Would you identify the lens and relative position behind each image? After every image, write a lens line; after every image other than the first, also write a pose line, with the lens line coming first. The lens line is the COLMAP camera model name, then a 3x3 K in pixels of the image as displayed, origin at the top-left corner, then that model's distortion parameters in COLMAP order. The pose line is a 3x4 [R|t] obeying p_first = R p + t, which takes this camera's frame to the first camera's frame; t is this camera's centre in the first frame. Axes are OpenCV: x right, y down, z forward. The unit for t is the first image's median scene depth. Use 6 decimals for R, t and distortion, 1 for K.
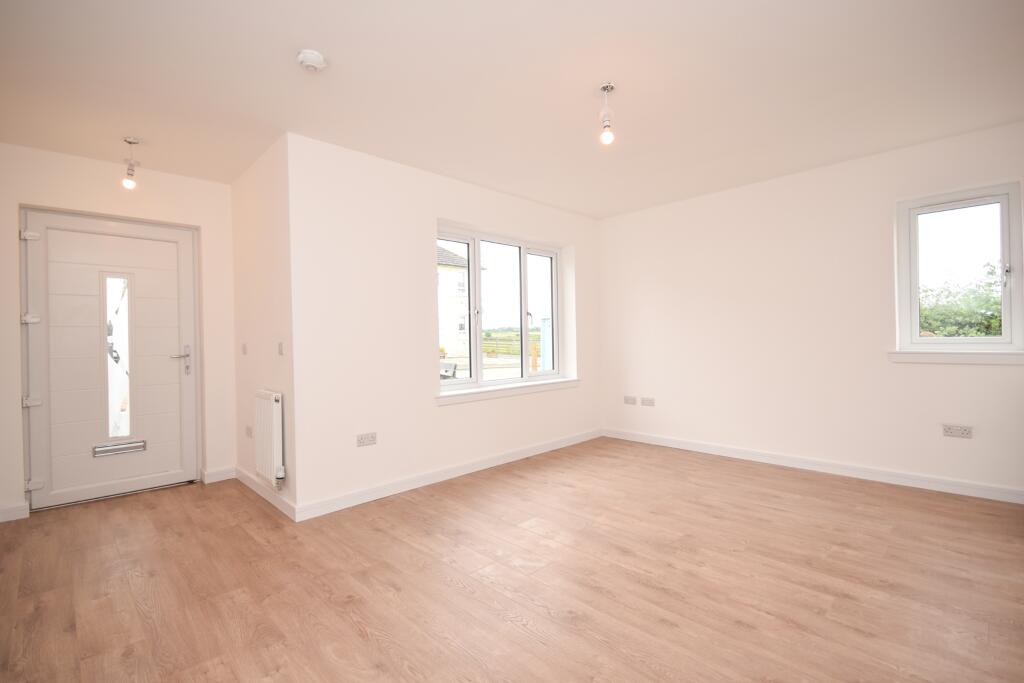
lens RADIAL K [[460.7, 0, 506.5], [0, 460.7, 338.6], [0, 0, 1]] dist [0.002917, 0.000154]
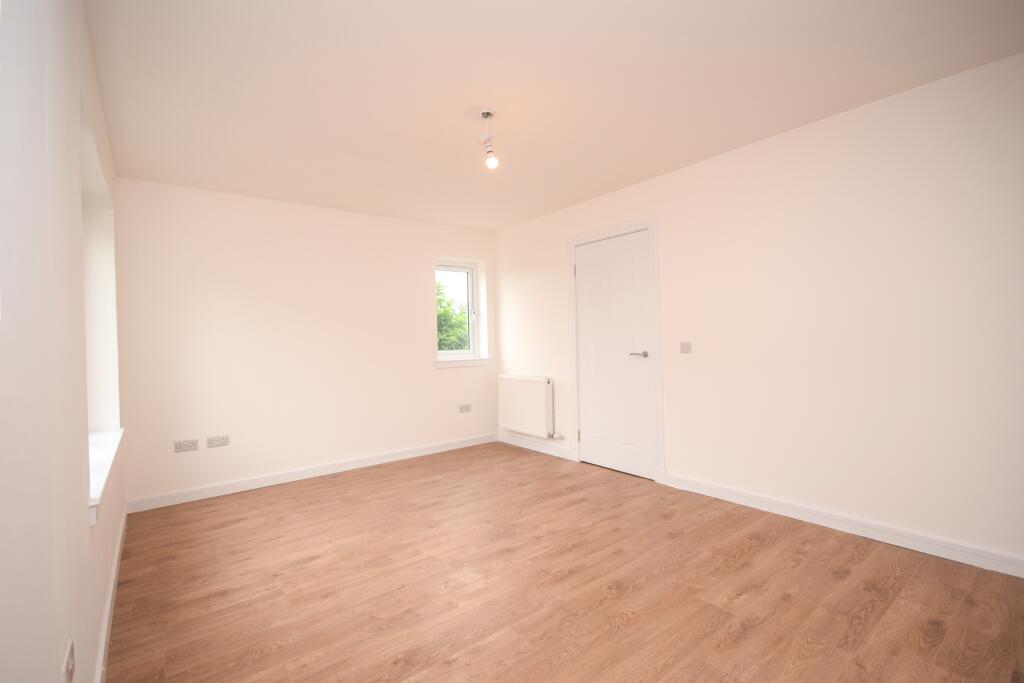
lens RADIAL K [[460.7, 0, 506.5], [0, 460.7, 338.6], [0, 0, 1]] dist [0.002917, 0.000154]
pose [[0.117271, 0.014225, 0.992998, -0.743744], [0.027006, 0.999482, -0.017507, -0.015210], [-0.992733, 0.028870, 0.116826, 0.779233]]
